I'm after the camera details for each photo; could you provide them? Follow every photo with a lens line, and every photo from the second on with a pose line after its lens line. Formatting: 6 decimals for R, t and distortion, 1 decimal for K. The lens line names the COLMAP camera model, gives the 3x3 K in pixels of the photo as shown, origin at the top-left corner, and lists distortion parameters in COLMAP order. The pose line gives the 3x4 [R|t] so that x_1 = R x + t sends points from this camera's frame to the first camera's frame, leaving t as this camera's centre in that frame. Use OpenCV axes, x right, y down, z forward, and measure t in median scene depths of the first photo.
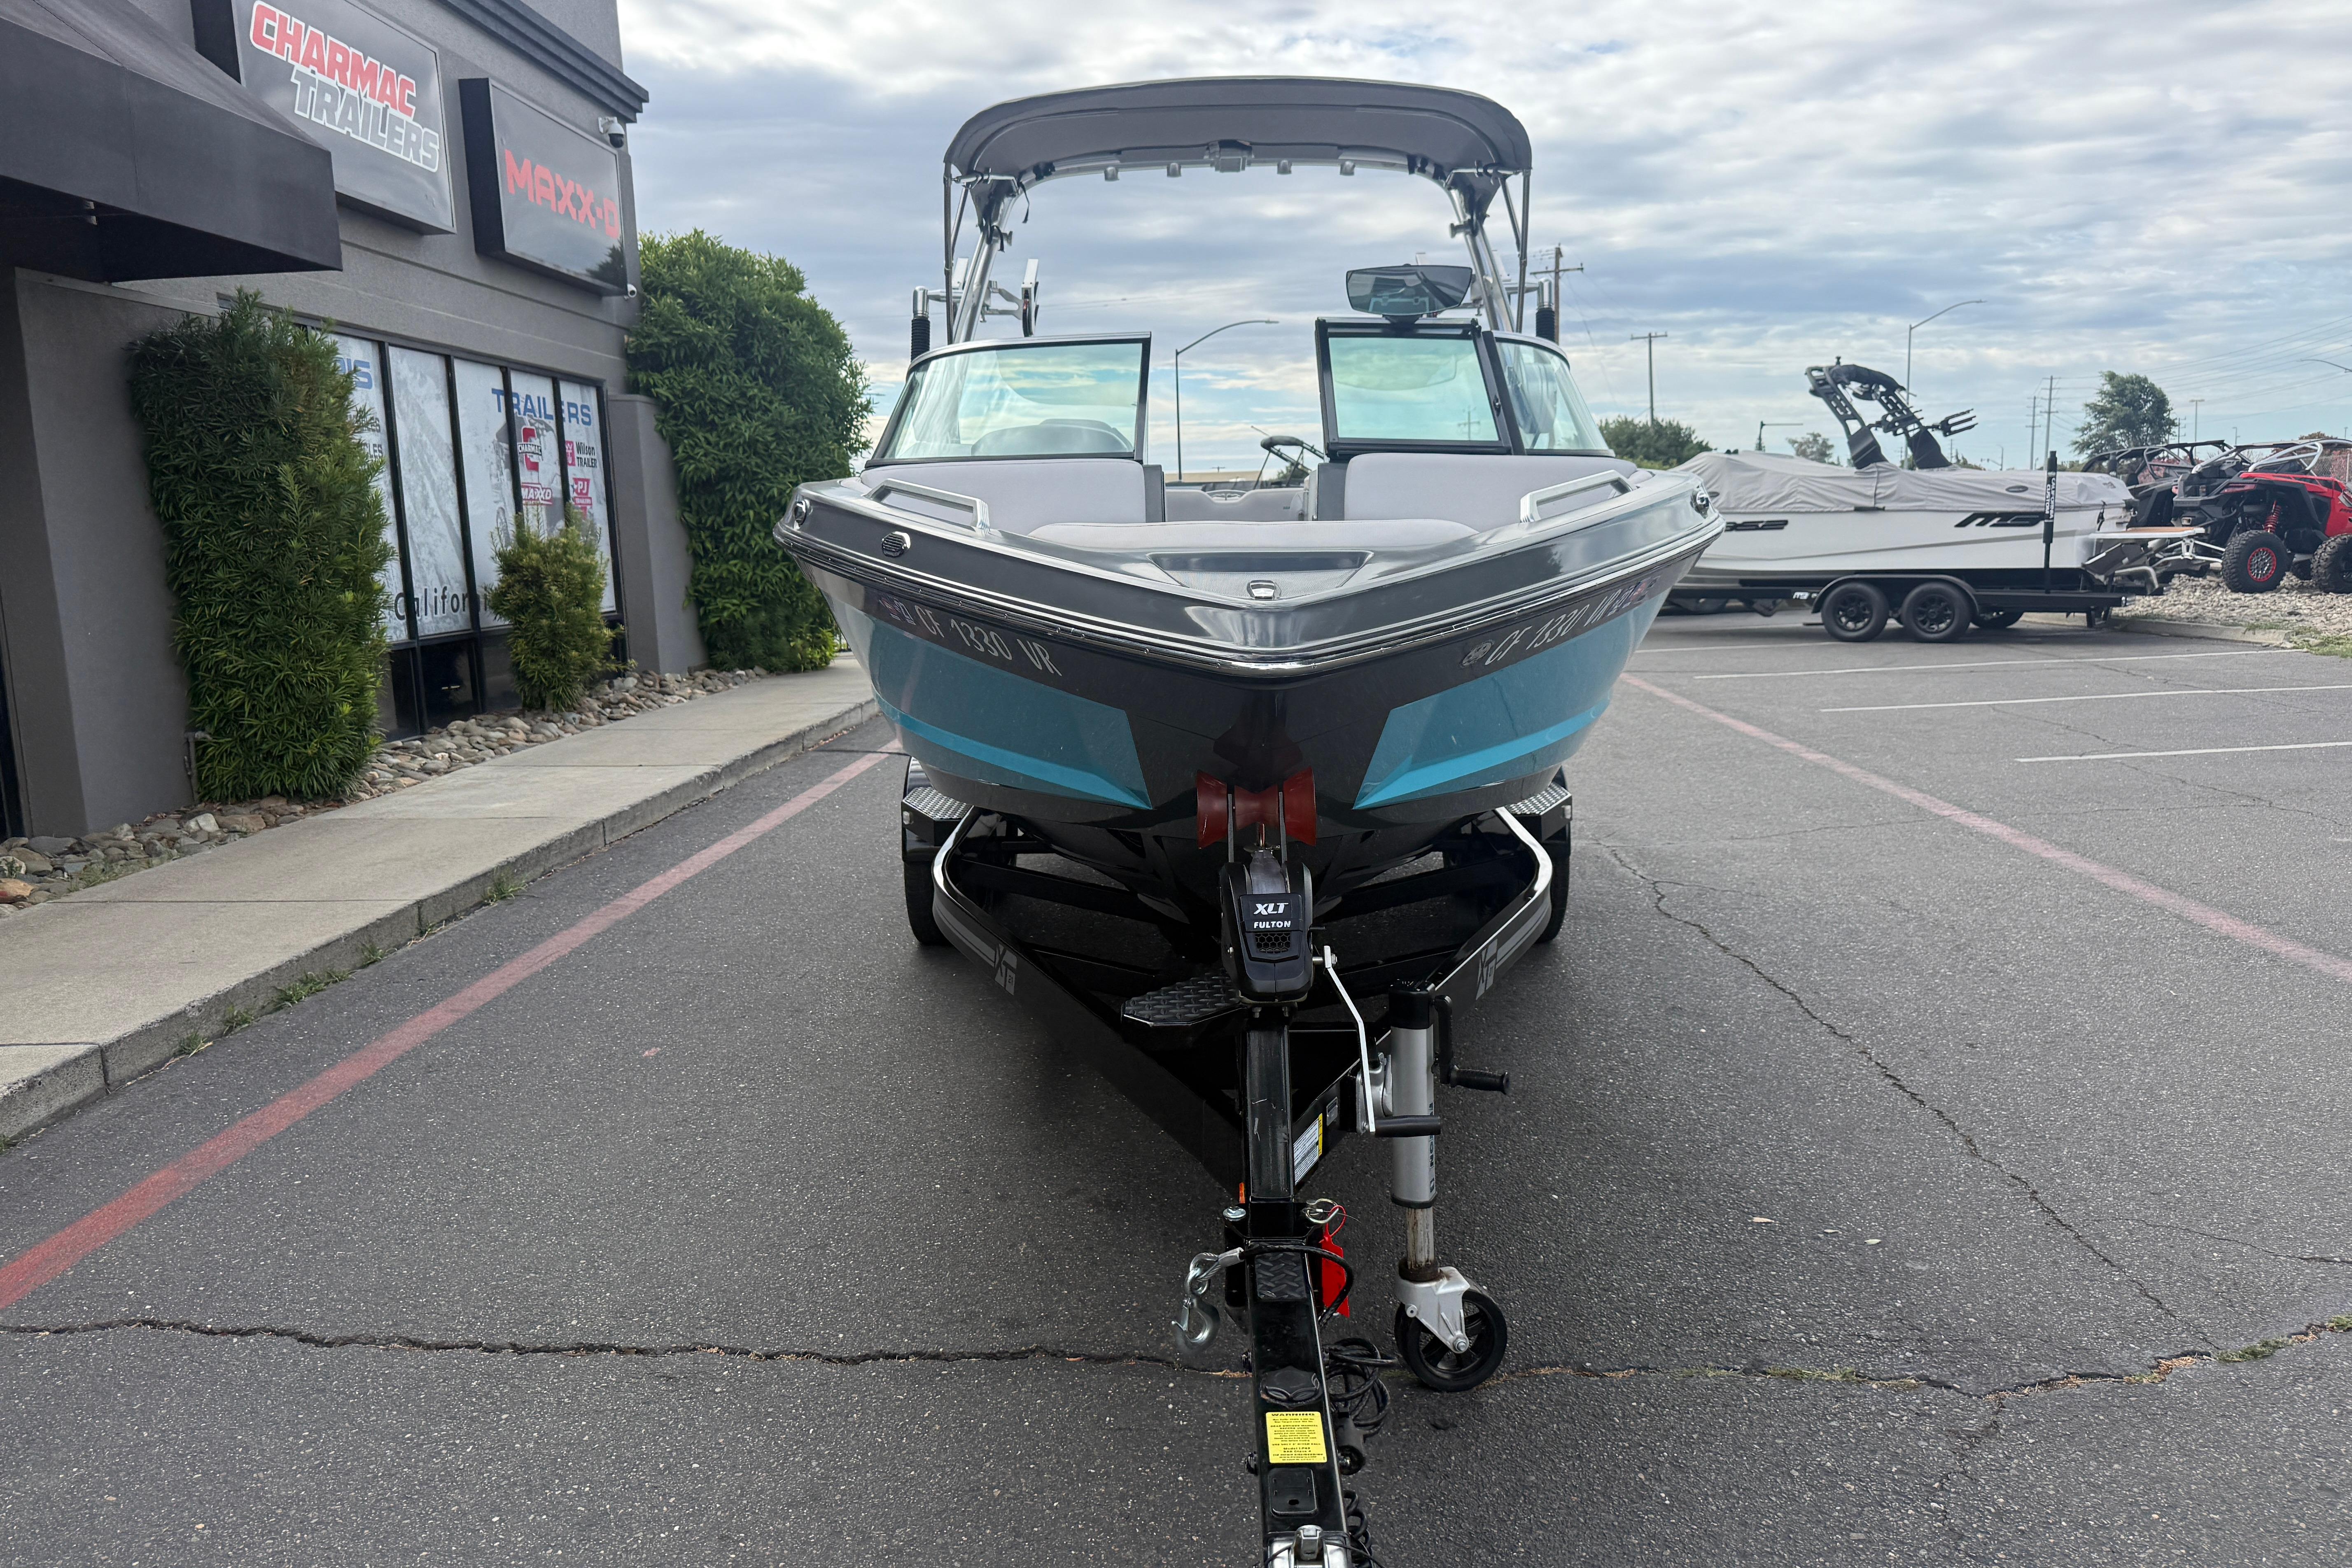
lens RADIAL K [[1577.8, 0, 1179.0], [0, 1577.8, 727.4], [0, 0, 1]] dist [0.000651, -0.002319]
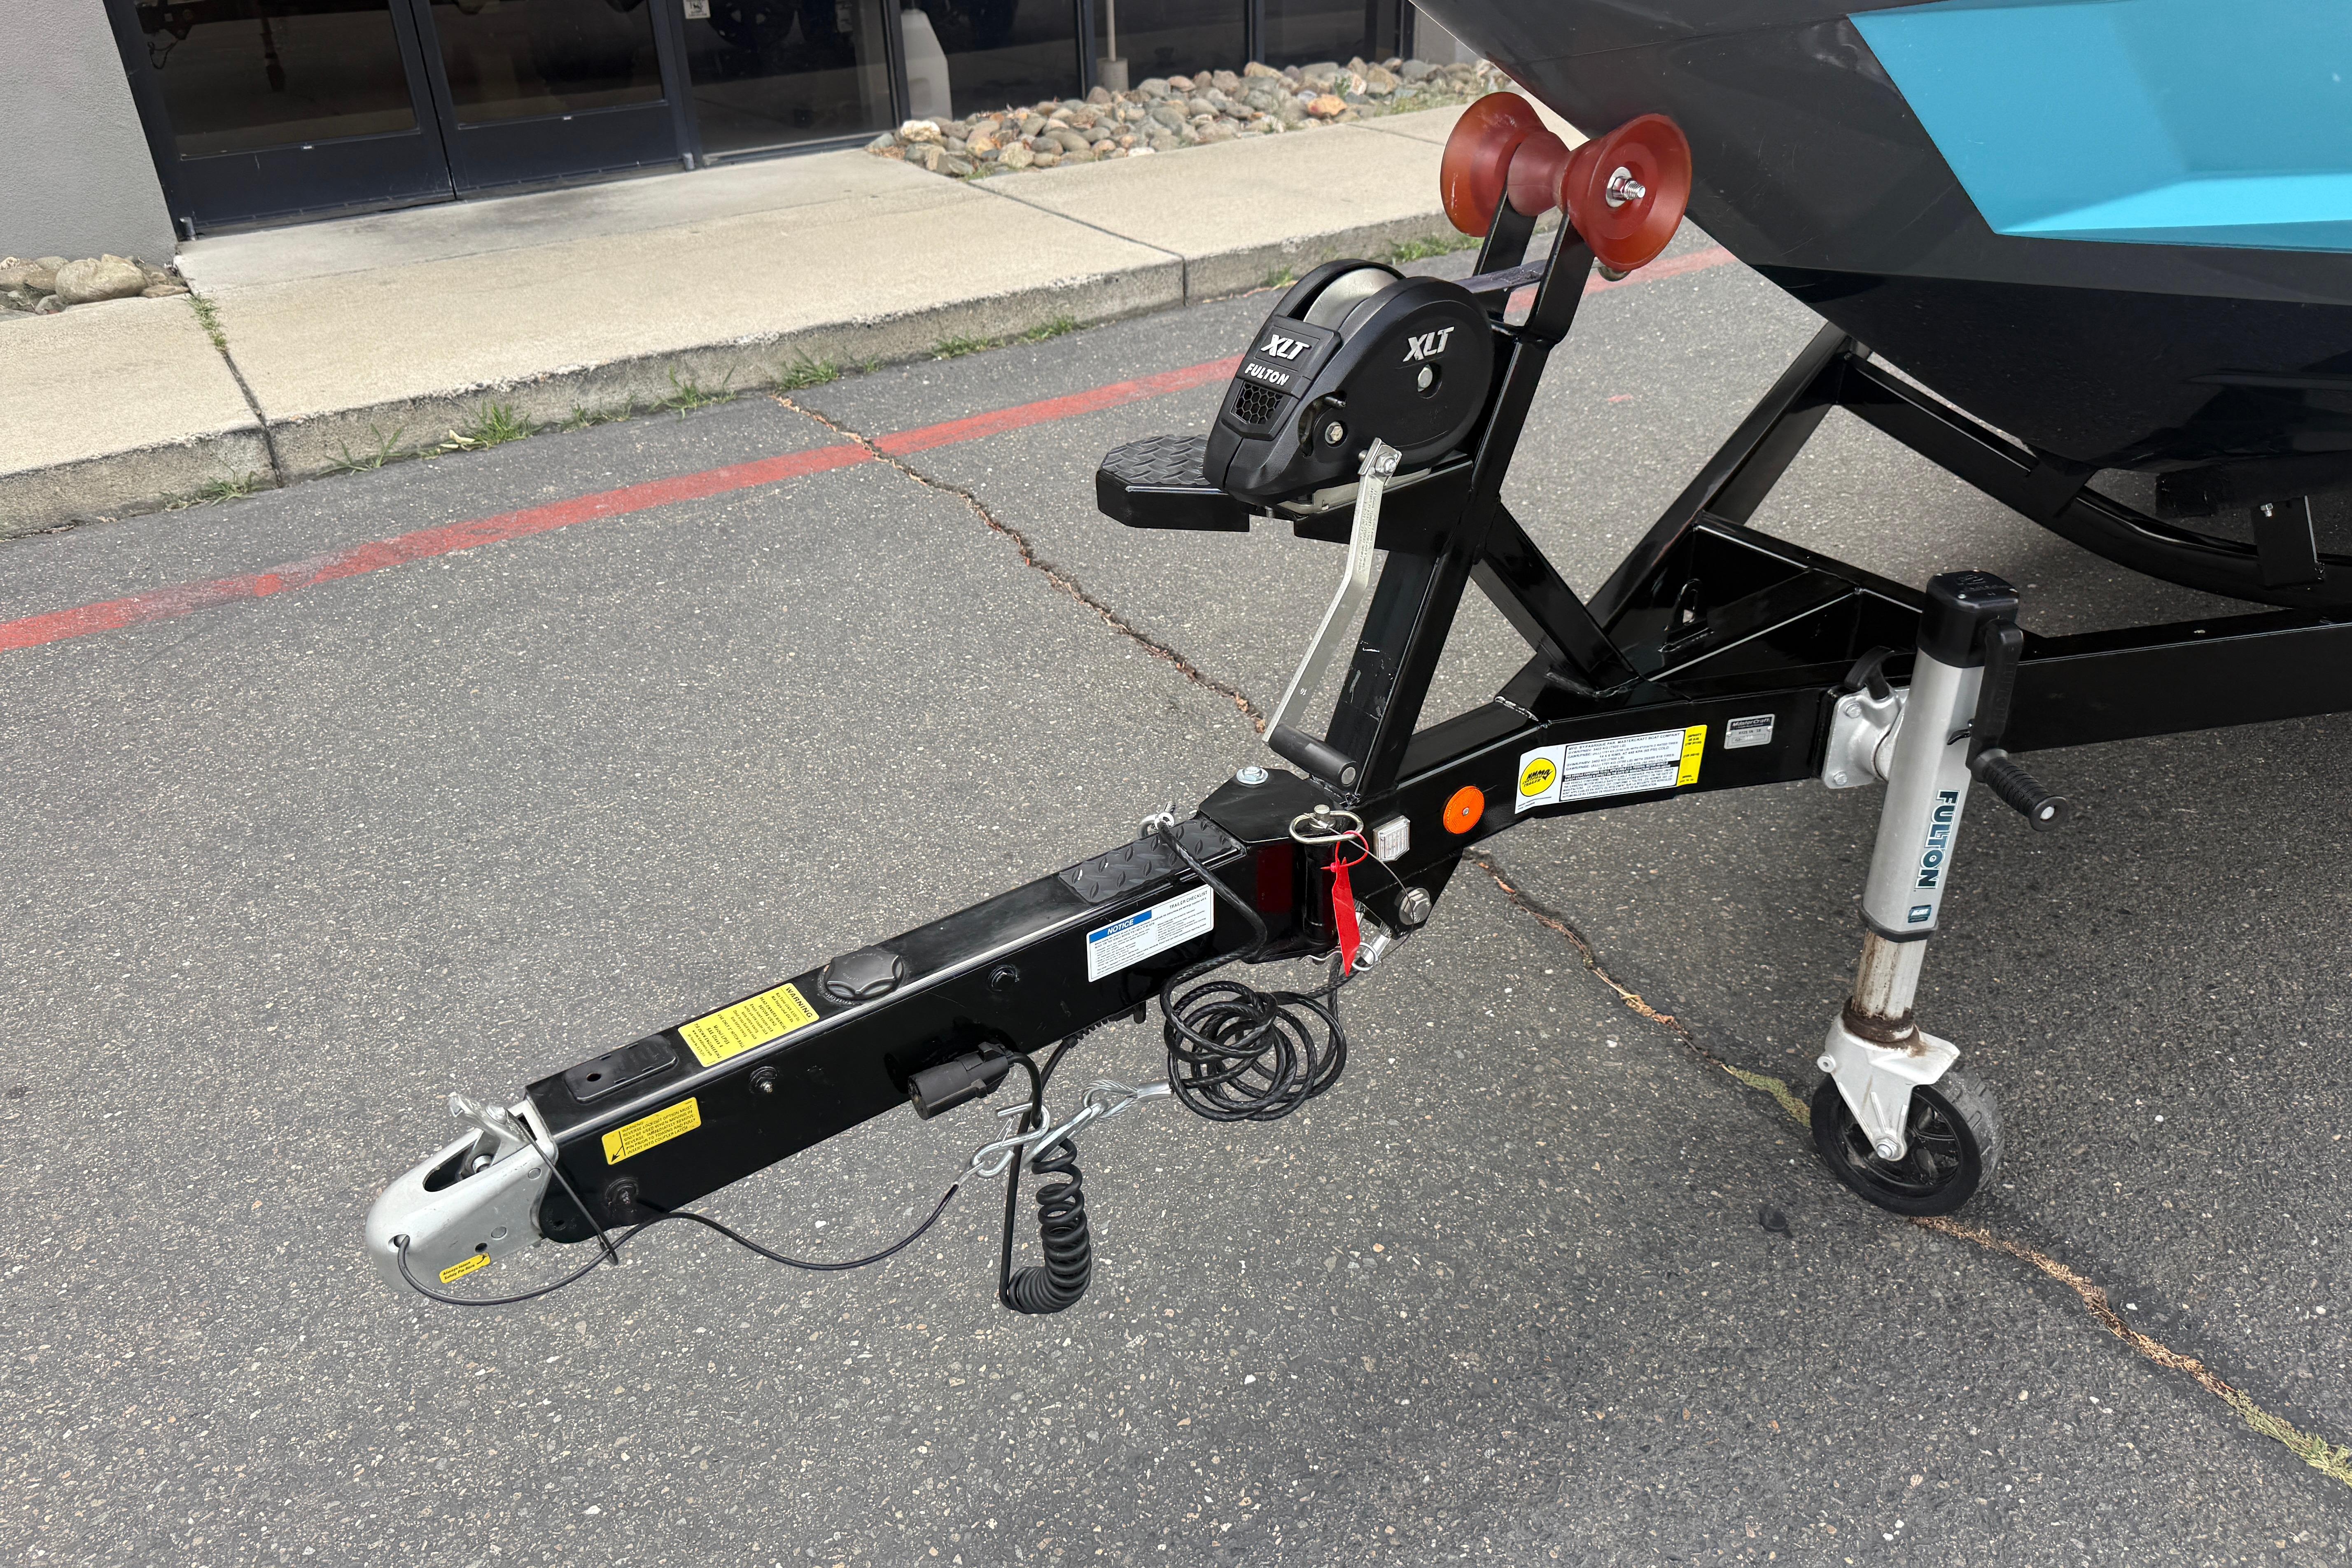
lens RADIAL K [[1657.9, 0, 1176.0], [0, 1657.9, 784.0], [0, 0, 1]] dist [0.006160, -0.005258]
pose [[0.584677, 0.422173, -0.692764, 0.331513], [-0.081922, 0.880289, 0.467311, -0.019583], [0.807119, -0.216473, 0.549271, 0.351707]]
